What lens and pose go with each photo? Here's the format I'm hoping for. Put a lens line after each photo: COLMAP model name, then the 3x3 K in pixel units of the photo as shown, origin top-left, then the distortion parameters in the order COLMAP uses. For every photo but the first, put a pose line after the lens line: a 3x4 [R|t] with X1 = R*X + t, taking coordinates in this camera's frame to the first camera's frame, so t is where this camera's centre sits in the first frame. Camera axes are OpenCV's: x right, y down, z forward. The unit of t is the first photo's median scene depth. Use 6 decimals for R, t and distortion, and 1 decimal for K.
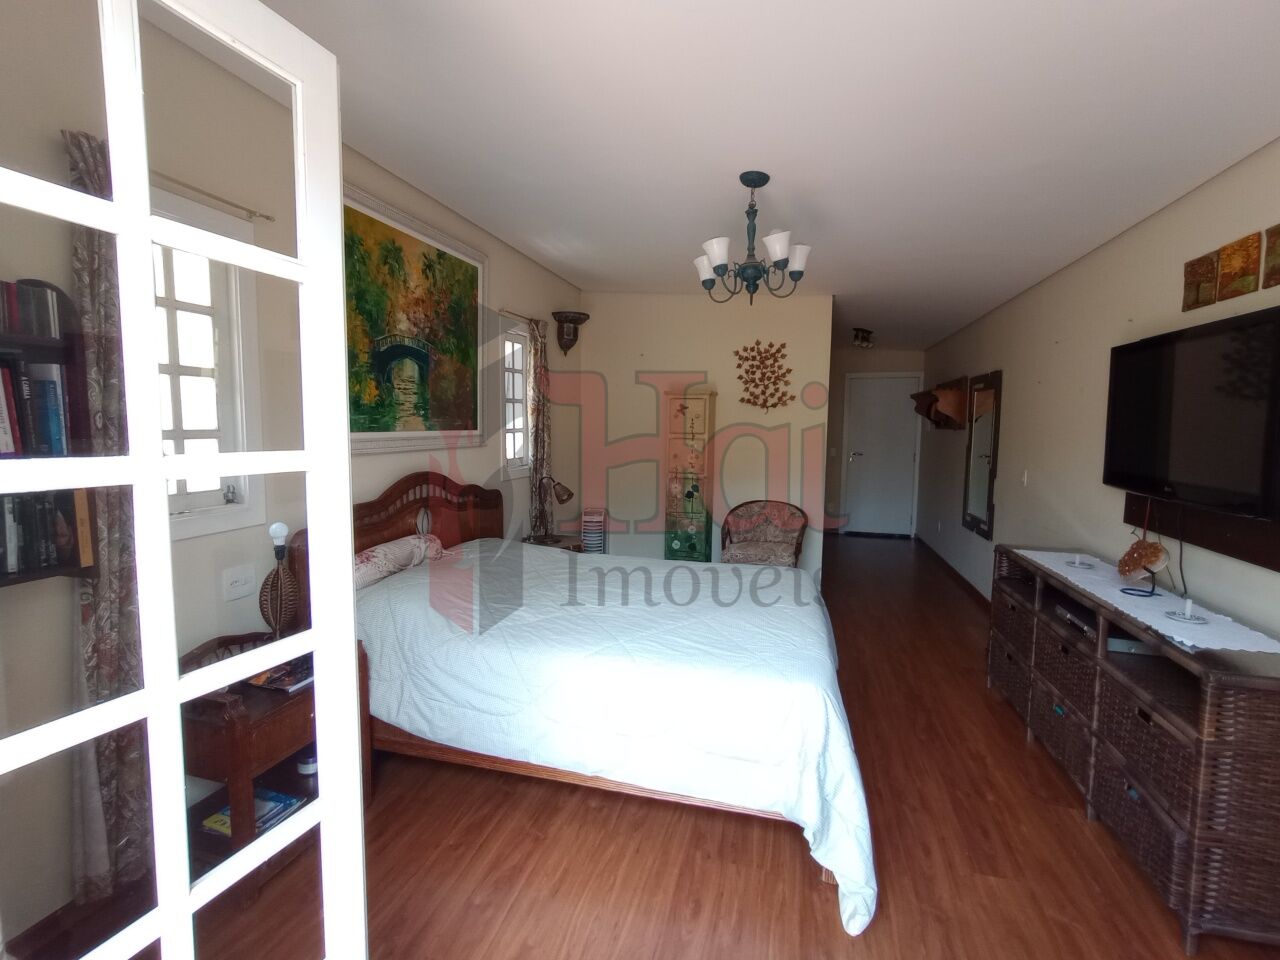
lens RADIAL K [[585.9, 0, 640.0], [0, 585.9, 470.8], [0, 0, 1]] dist [-0.005233, 0.000599]
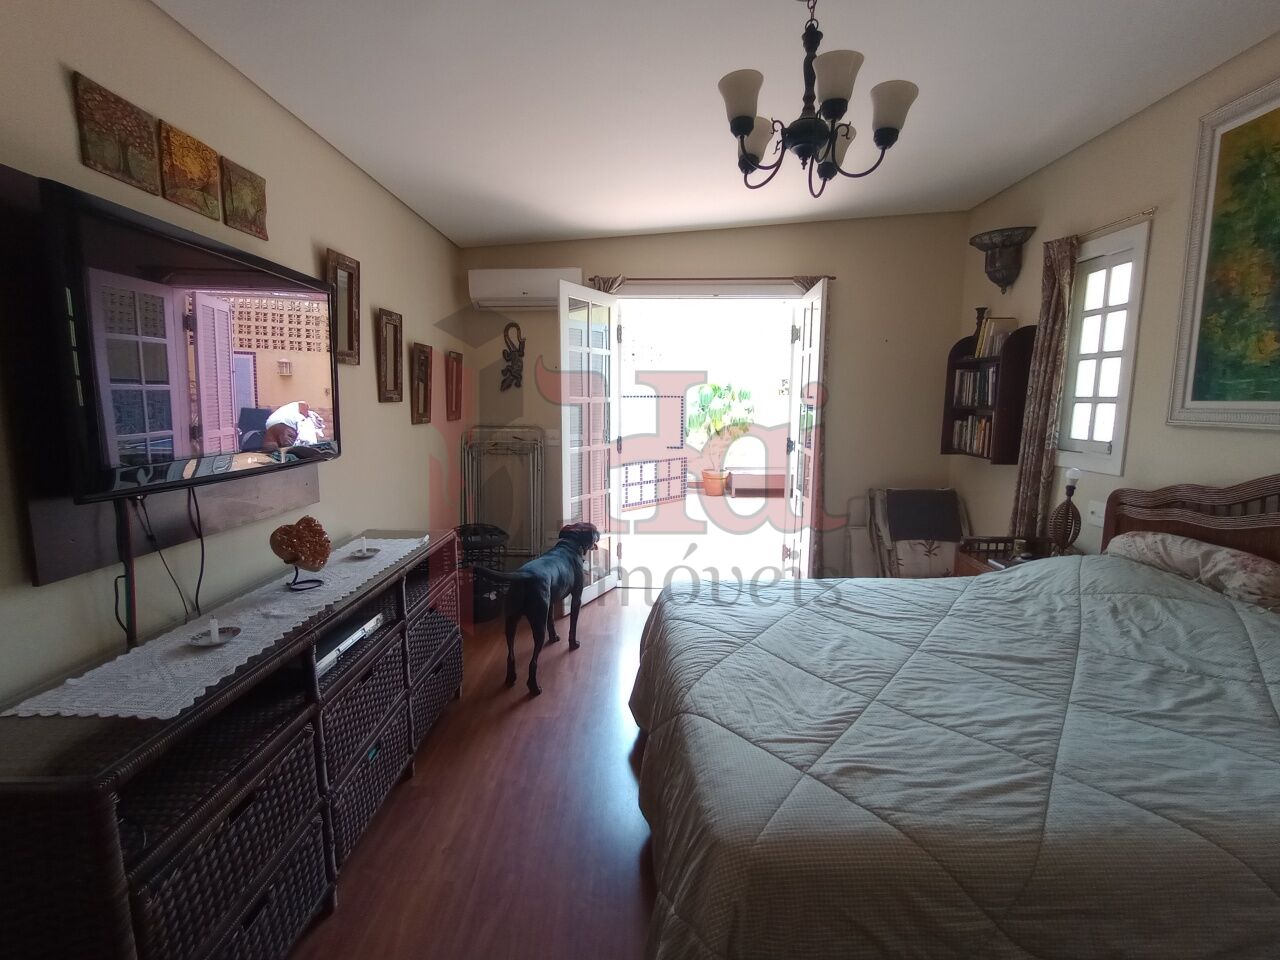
lens RADIAL K [[585.9, 0, 640.0], [0, 585.9, 470.8], [0, 0, 1]] dist [-0.005233, 0.000599]
pose [[-0.863485, 0.056626, -0.501185, 0.446251], [-0.052491, 0.978193, 0.200956, -0.063707], [0.501635, 0.199830, -0.841683, 0.912041]]
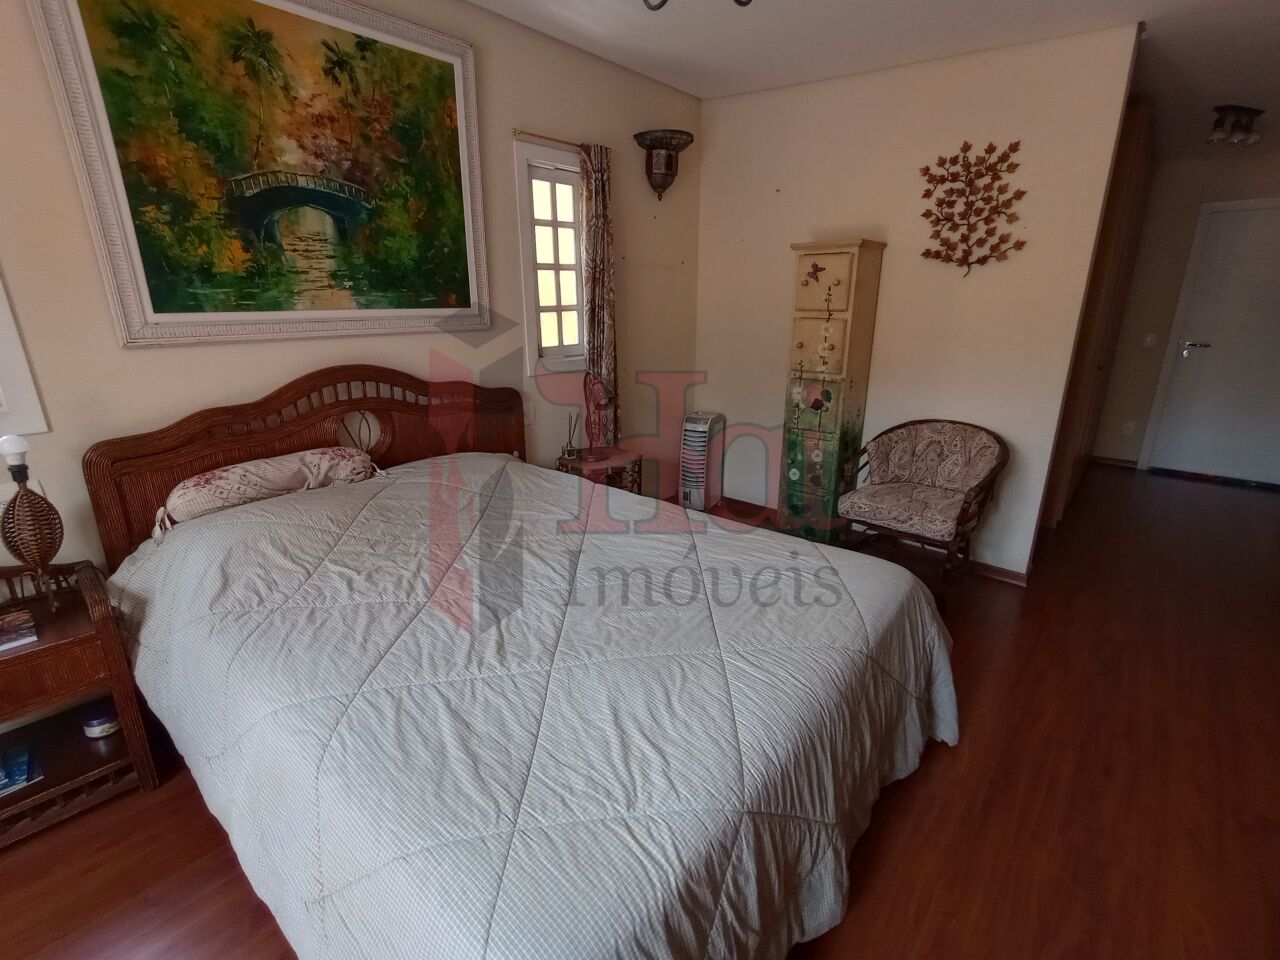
lens RADIAL K [[585.9, 0, 640.0], [0, 585.9, 470.8], [0, 0, 1]] dist [-0.005233, 0.000599]
pose [[0.897220, 0.109824, -0.427709, 0.251746], [-0.022482, 0.978684, 0.204140, -0.022319], [0.441012, -0.173542, 0.880563, 0.384175]]
